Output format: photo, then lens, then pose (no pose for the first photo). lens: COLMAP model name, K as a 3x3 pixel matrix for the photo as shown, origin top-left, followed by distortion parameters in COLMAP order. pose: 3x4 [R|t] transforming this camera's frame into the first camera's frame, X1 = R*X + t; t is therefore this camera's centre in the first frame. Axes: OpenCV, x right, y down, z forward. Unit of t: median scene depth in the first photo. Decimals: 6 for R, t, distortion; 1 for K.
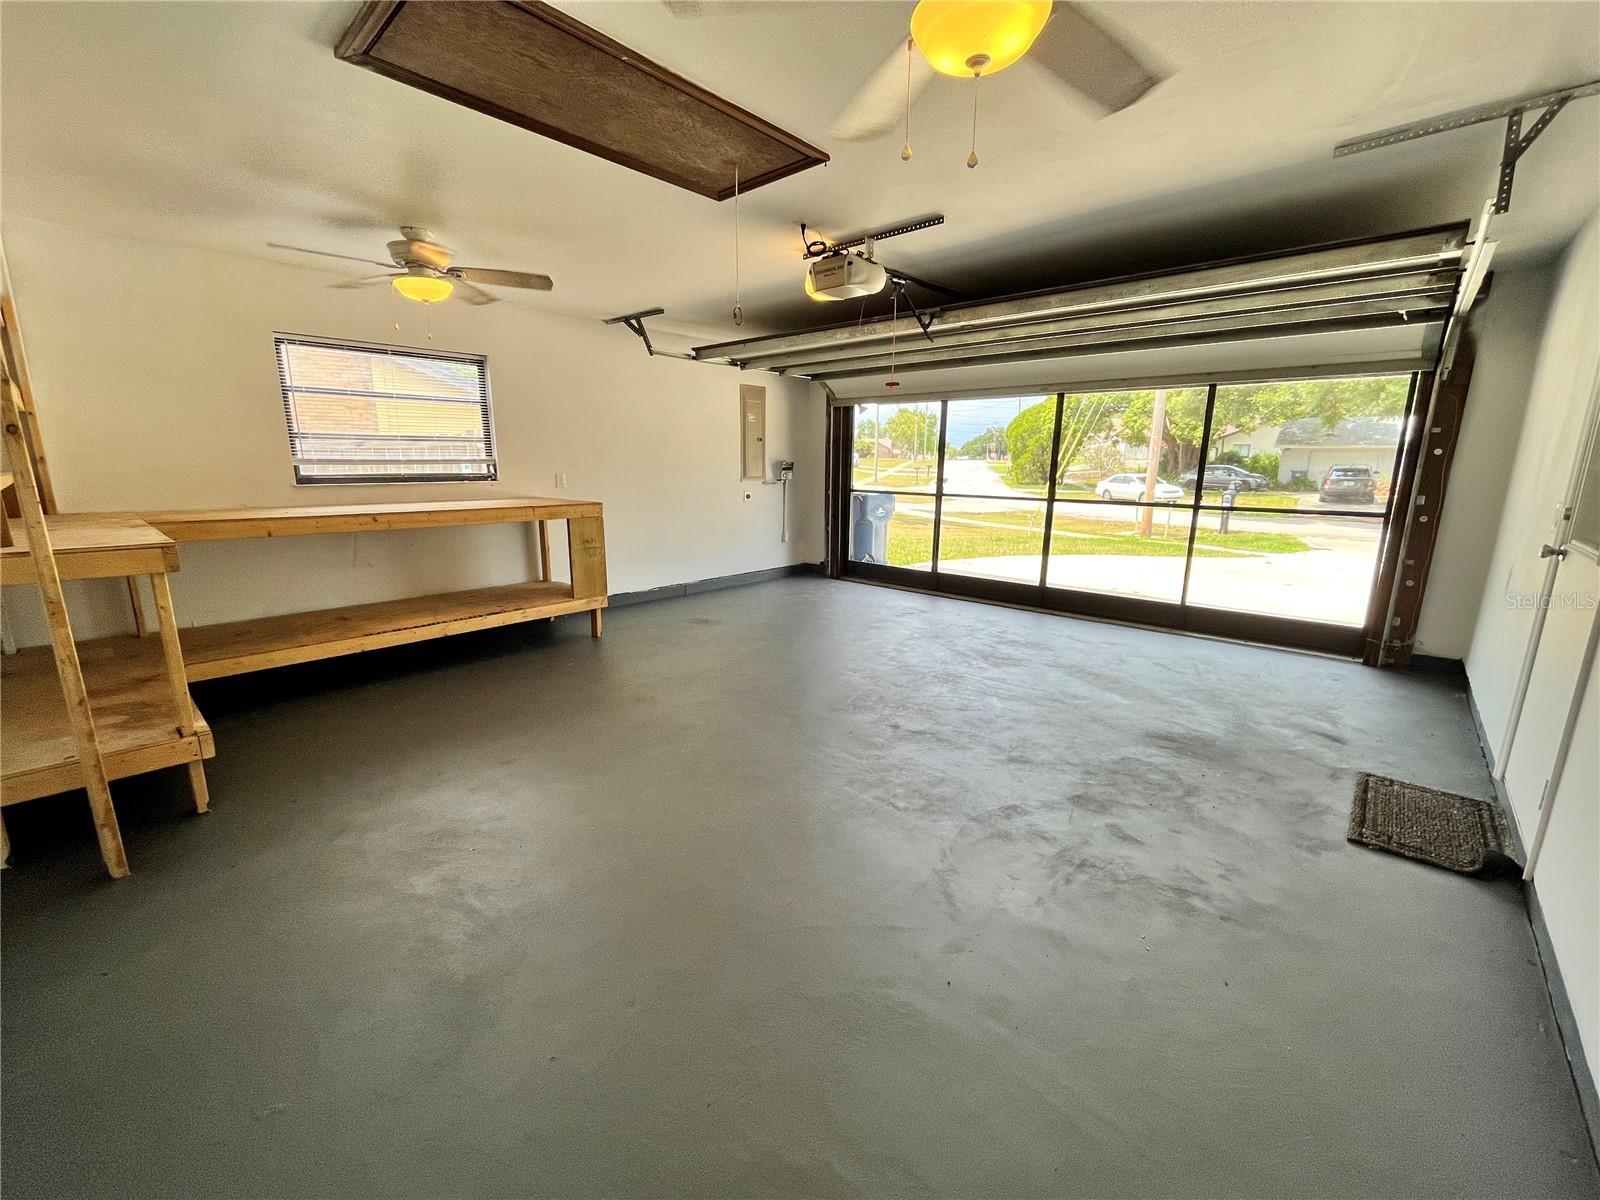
lens RADIAL K [[653.1, 0, 798.7], [0, 653.1, 604.4], [0, 0, 1]] dist [-0.002080, 0.000073]
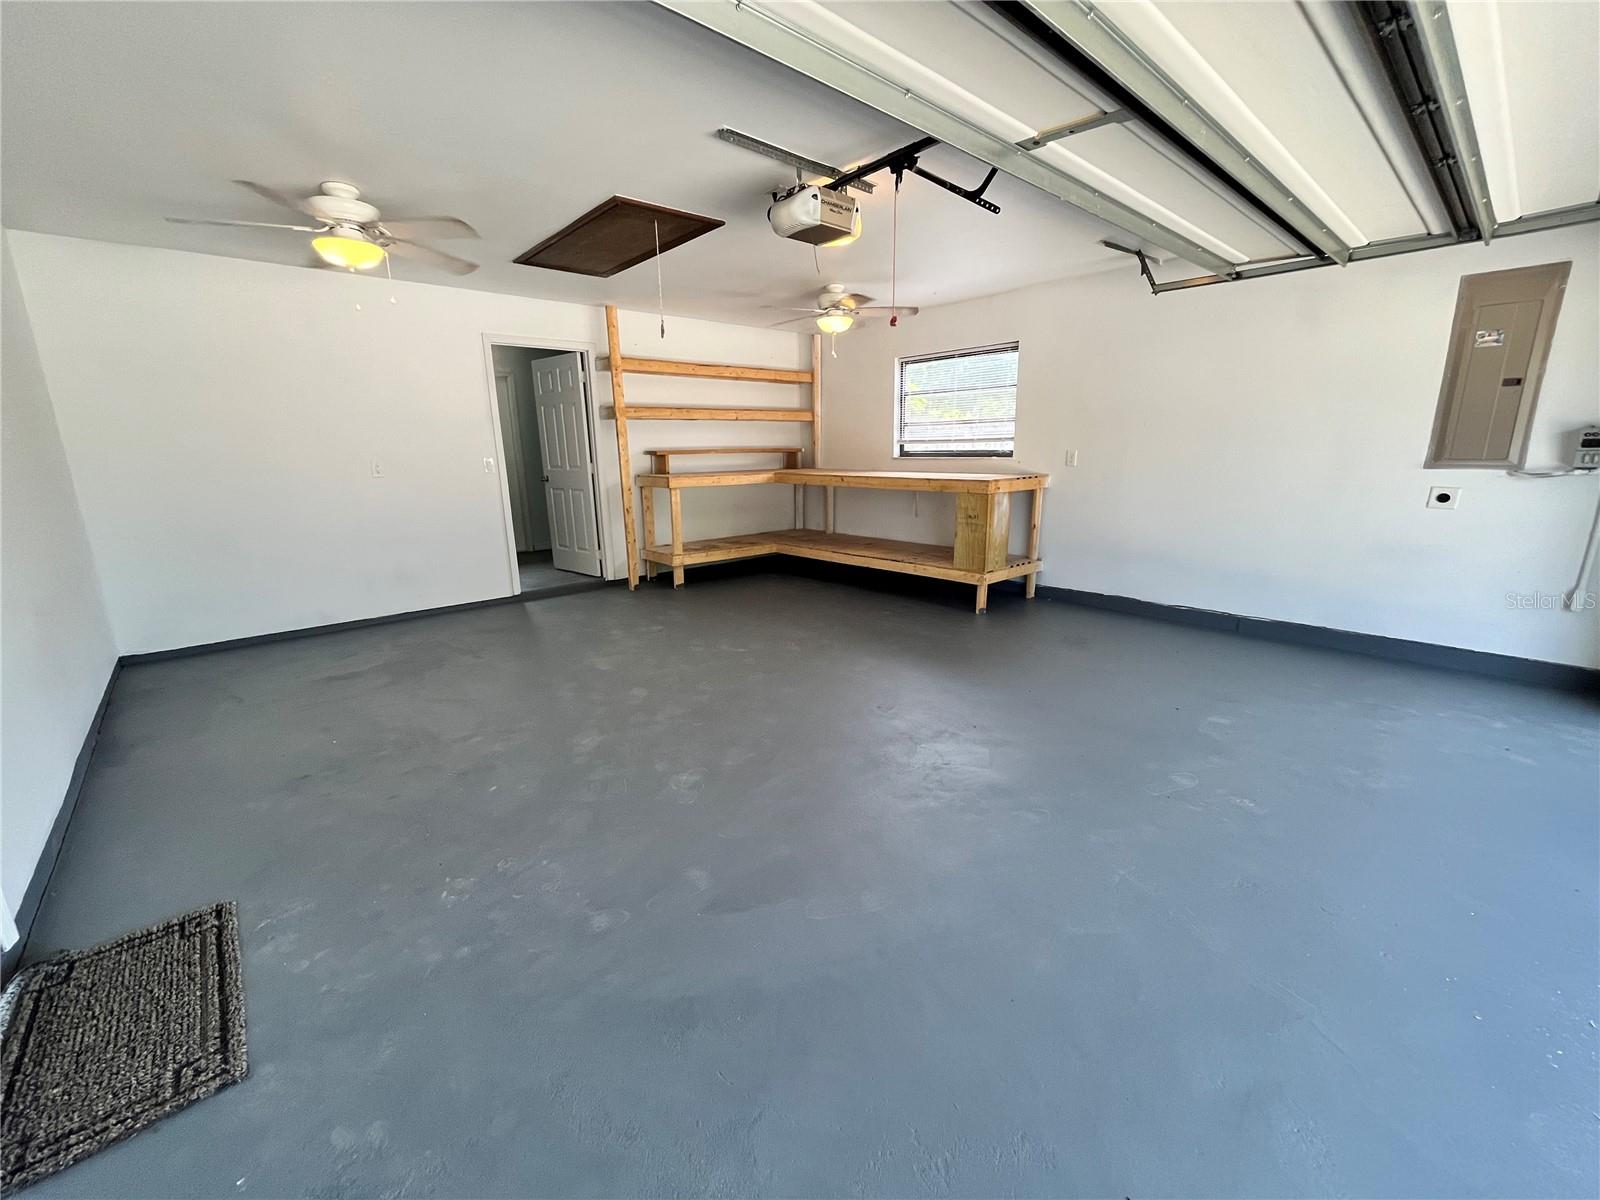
lens RADIAL K [[653.1, 0, 798.7], [0, 653.1, 604.4], [0, 0, 1]] dist [-0.002080, 0.000073]
pose [[-0.100529, 0.230893, -0.967772, 0.799277], [-0.200227, 0.948104, 0.246999, -0.180823], [0.974578, 0.218605, -0.049080, 0.891575]]
